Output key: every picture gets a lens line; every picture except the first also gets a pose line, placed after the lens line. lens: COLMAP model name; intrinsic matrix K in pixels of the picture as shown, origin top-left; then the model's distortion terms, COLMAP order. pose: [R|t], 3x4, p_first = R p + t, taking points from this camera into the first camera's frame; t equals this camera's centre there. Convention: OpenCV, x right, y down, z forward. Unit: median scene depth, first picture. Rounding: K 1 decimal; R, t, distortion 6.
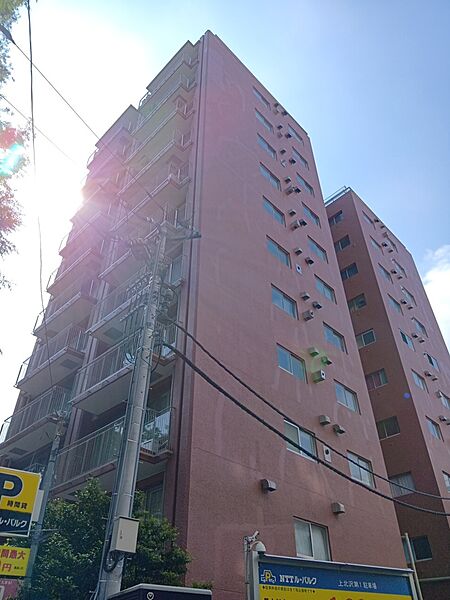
lens RADIAL K [[445.0, 0, 225.0], [0, 445.0, 300.0], [0, 0, 1]] dist [0.057358, -0.109912]
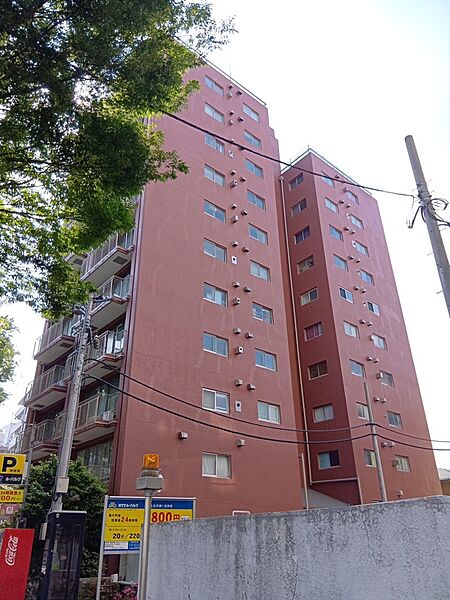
lens RADIAL K [[445.0, 0, 225.0], [0, 445.0, 300.0], [0, 0, 1]] dist [0.057358, -0.109912]
pose [[0.995511, -0.051201, -0.079599, 0.319449], [0.066920, 0.975529, 0.209440, -0.307828], [0.066927, -0.213826, 0.974576, -0.356805]]
